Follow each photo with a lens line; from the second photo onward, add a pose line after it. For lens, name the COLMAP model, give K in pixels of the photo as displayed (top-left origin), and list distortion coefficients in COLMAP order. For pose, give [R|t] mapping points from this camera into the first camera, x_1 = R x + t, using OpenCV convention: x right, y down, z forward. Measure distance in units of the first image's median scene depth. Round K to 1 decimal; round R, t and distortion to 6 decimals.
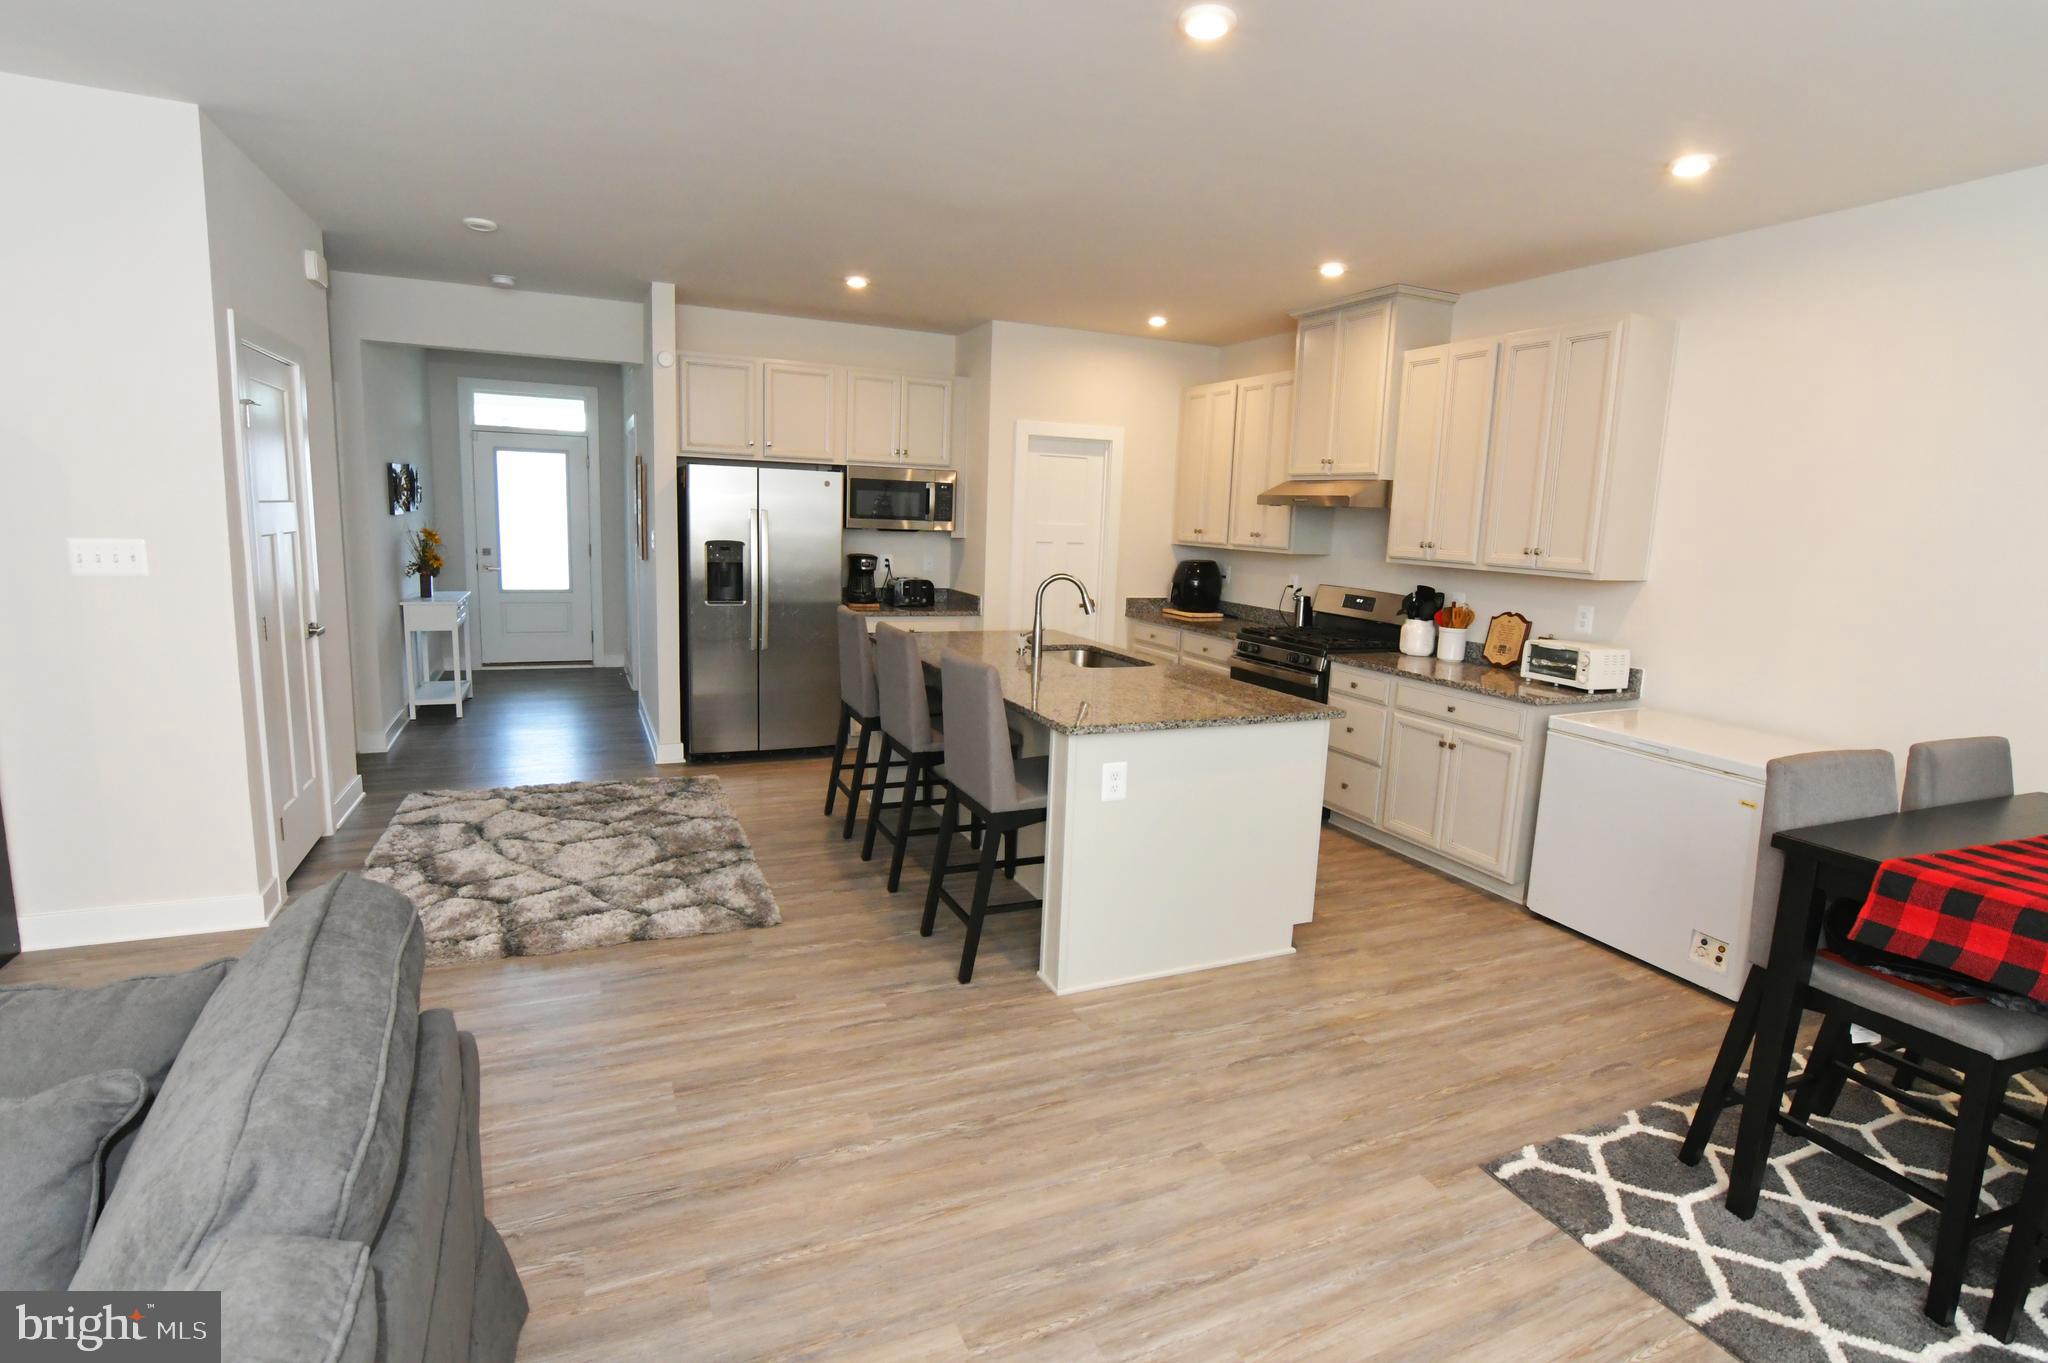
lens RADIAL K [[989.2, 0, 1020.1], [0, 989.2, 667.2], [0, 0, 1]] dist [-0.023714, 0.000982]
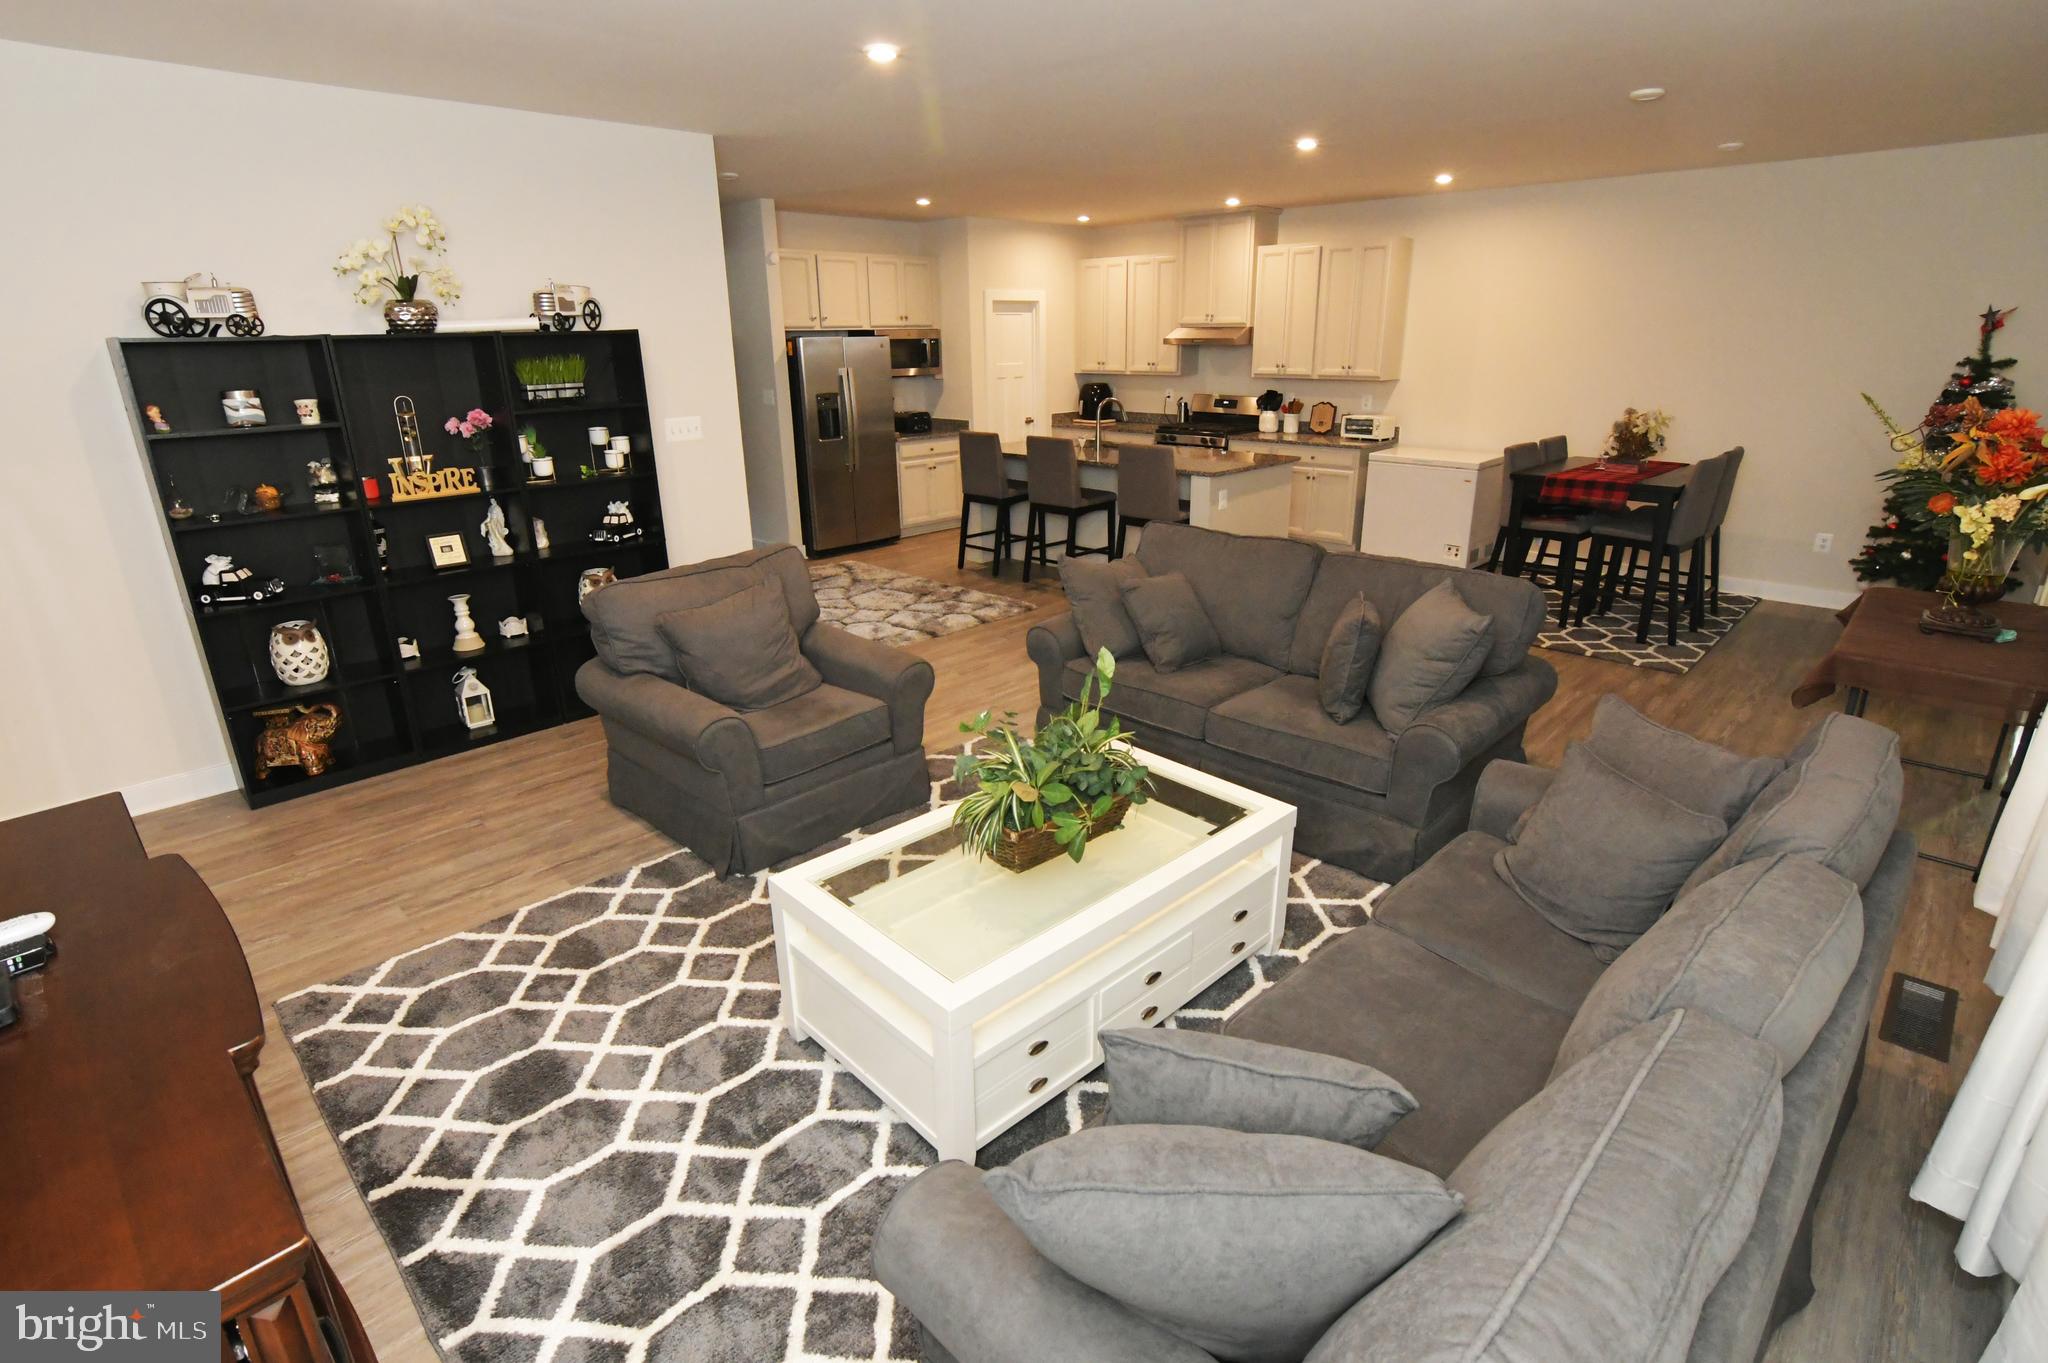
lens RADIAL K [[989.5, 0, 1023.3], [0, 989.5, 648.7], [0, 0, 1]] dist [-0.003782, 0.000034]
pose [[0.927899, -0.161080, 0.336238, -0.629905], [0.105390, 0.978393, 0.177876, 0.005161], [-0.357625, -0.129615, 0.924827, -0.478196]]
